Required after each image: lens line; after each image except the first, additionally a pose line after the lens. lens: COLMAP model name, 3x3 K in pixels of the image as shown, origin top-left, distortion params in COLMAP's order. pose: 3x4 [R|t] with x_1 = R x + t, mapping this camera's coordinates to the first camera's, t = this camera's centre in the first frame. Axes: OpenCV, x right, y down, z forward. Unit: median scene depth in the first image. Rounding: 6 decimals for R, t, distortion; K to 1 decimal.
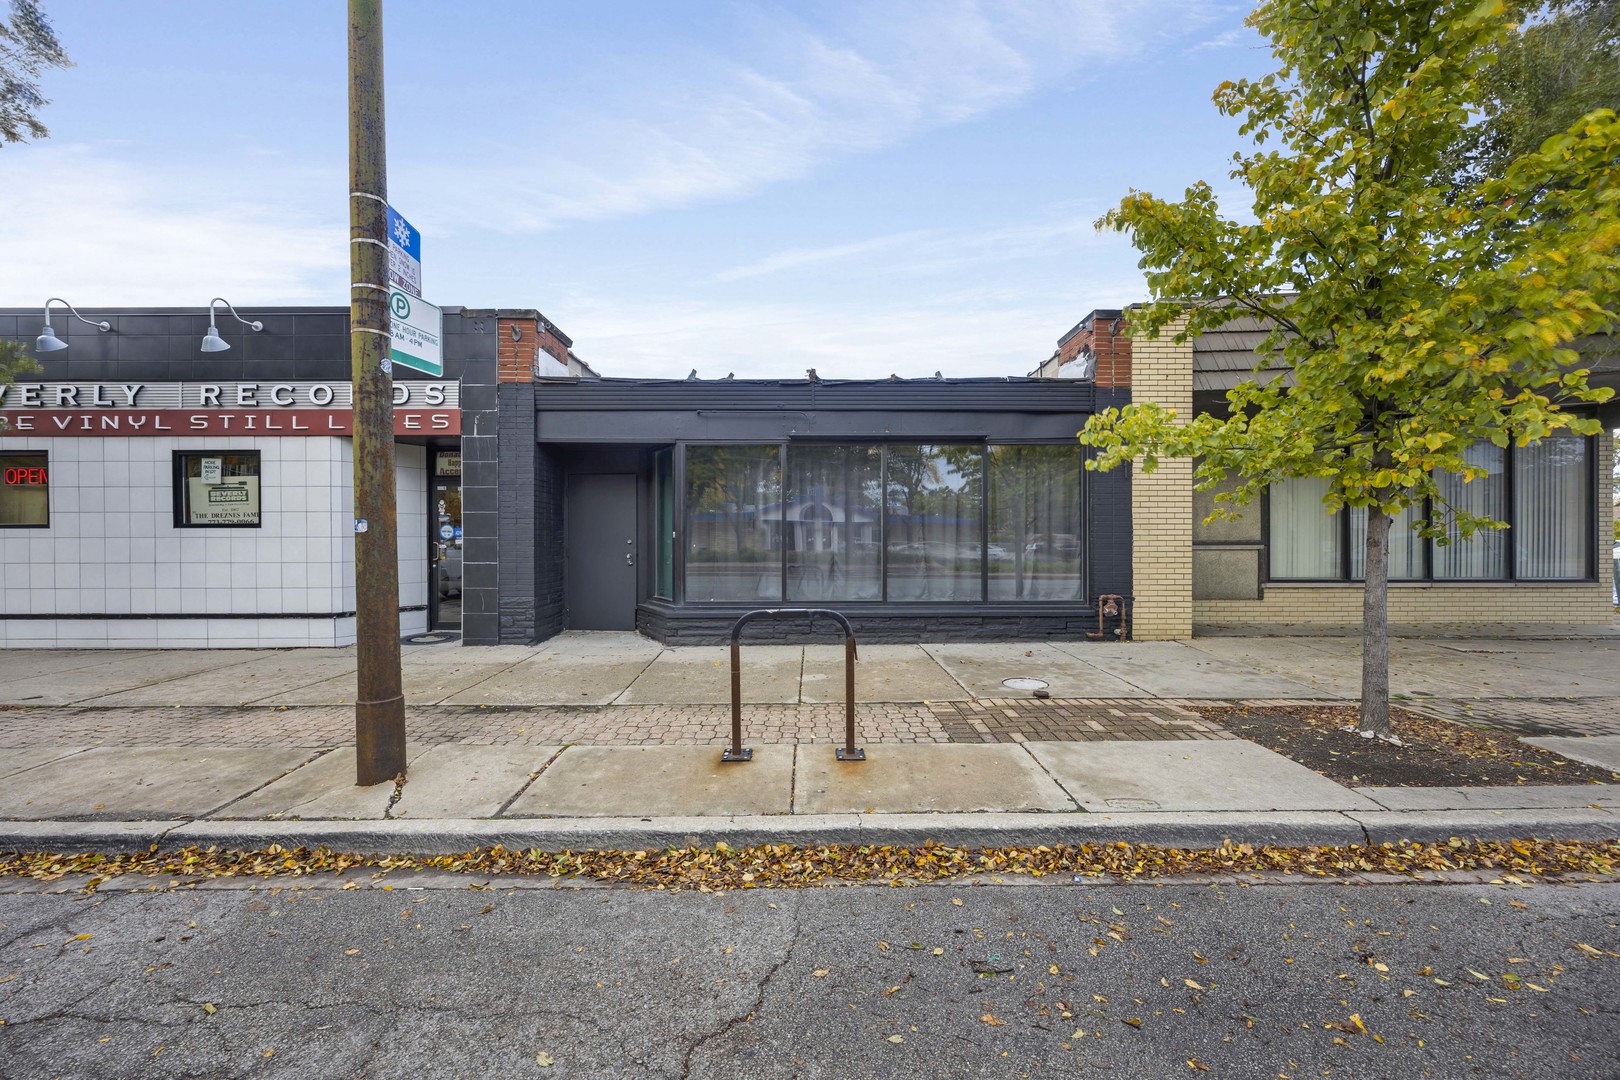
lens RADIAL K [[631.6, 0, 803.5], [0, 631.6, 545.3], [0, 0, 1]] dist [-0.035772, 0.004514]
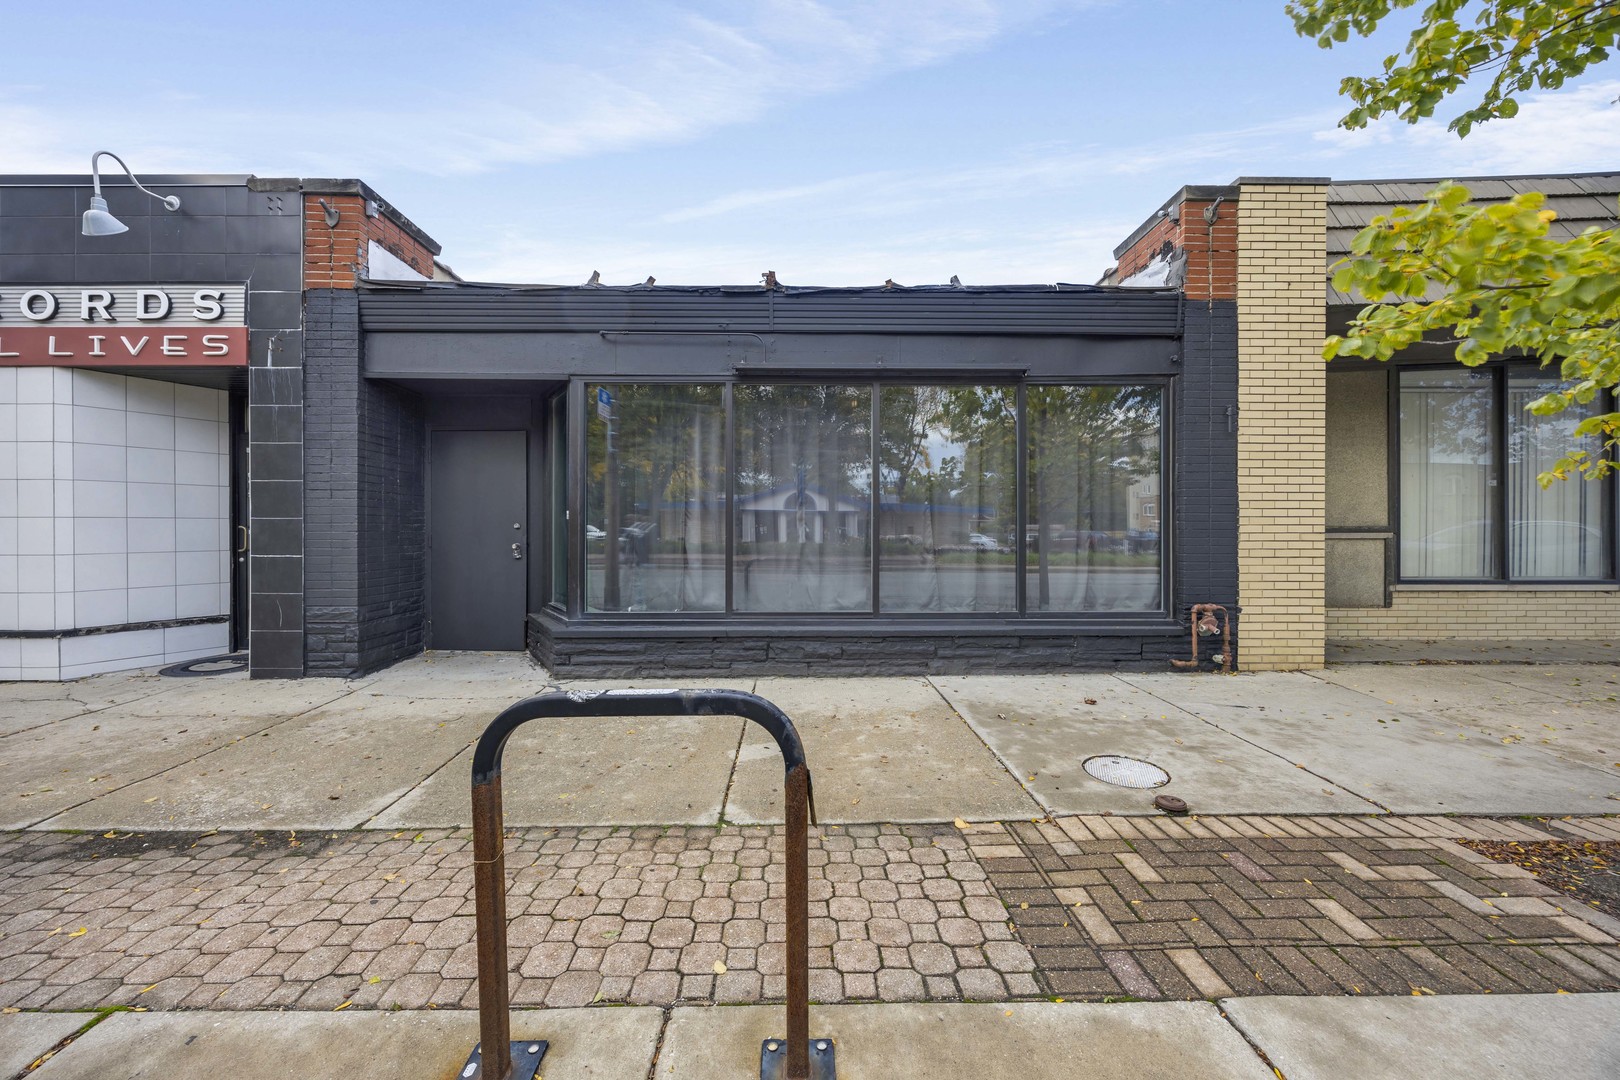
lens RADIAL K [[631.6, 0, 803.5], [0, 631.6, 545.3], [0, 0, 1]] dist [-0.035772, 0.004514]
pose [[0.999731, 0.001565, 0.023121, 0.034920], [-0.001913, 0.999885, 0.015032, 0.005579], [-0.023095, -0.015072, 0.999620, 0.323917]]
